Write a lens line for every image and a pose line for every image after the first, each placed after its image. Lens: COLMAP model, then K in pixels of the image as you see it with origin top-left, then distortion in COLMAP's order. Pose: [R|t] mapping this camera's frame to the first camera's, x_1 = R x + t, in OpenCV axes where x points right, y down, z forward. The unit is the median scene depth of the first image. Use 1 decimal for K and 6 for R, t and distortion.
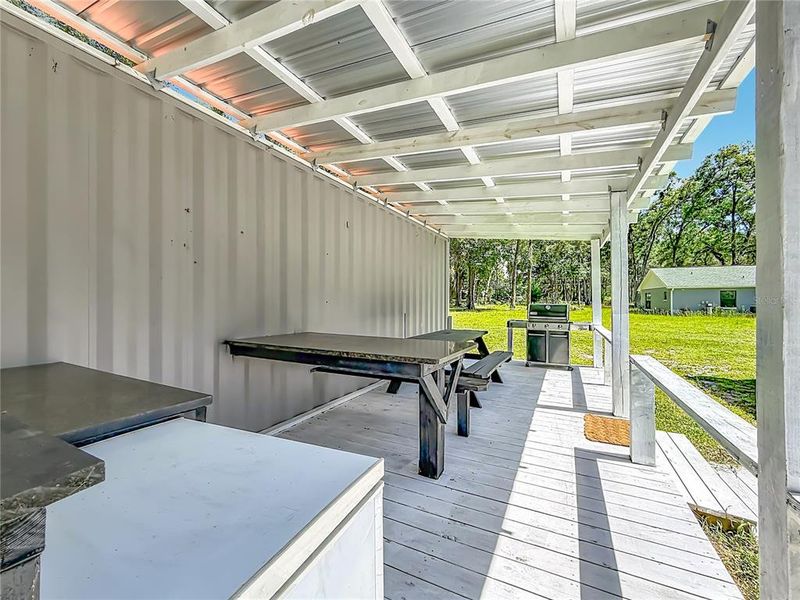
lens RADIAL K [[320.1, 0, 399.9], [0, 320.1, 303.2], [0, 0, 1]] dist [-0.000299, 0.000273]
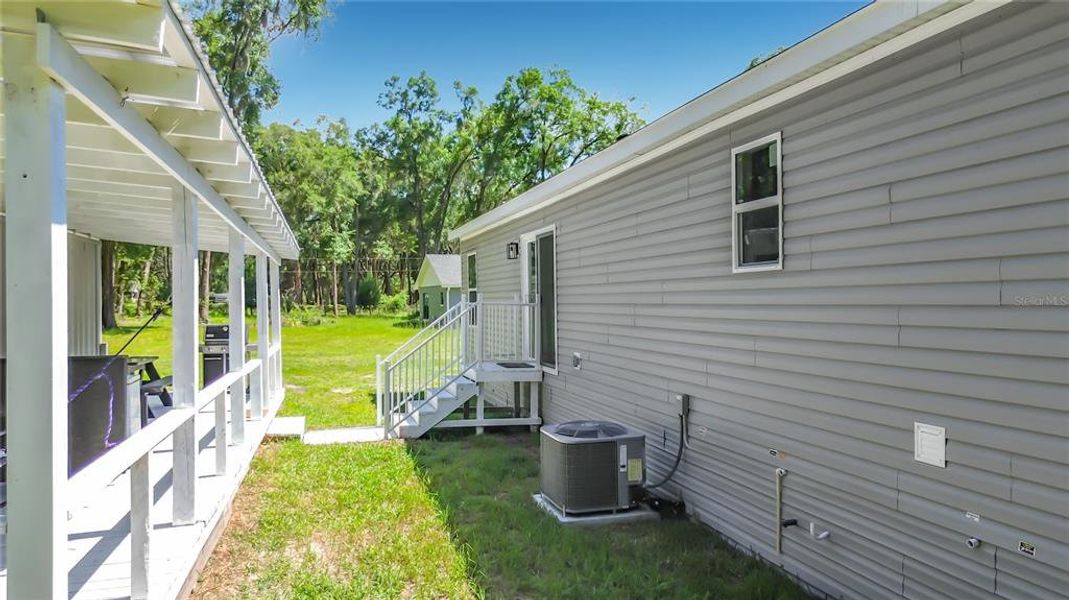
lens RADIAL K [[787.5, 0, 501.8], [0, 787.5, 304.1], [0, 0, 1]] dist [0.042894, -0.057349]
pose [[0.769275, -0.011329, 0.638817, -0.058903], [0.015127, 0.999885, -0.000483, -0.006283], [-0.638738, 0.010035, 0.769359, -0.194636]]
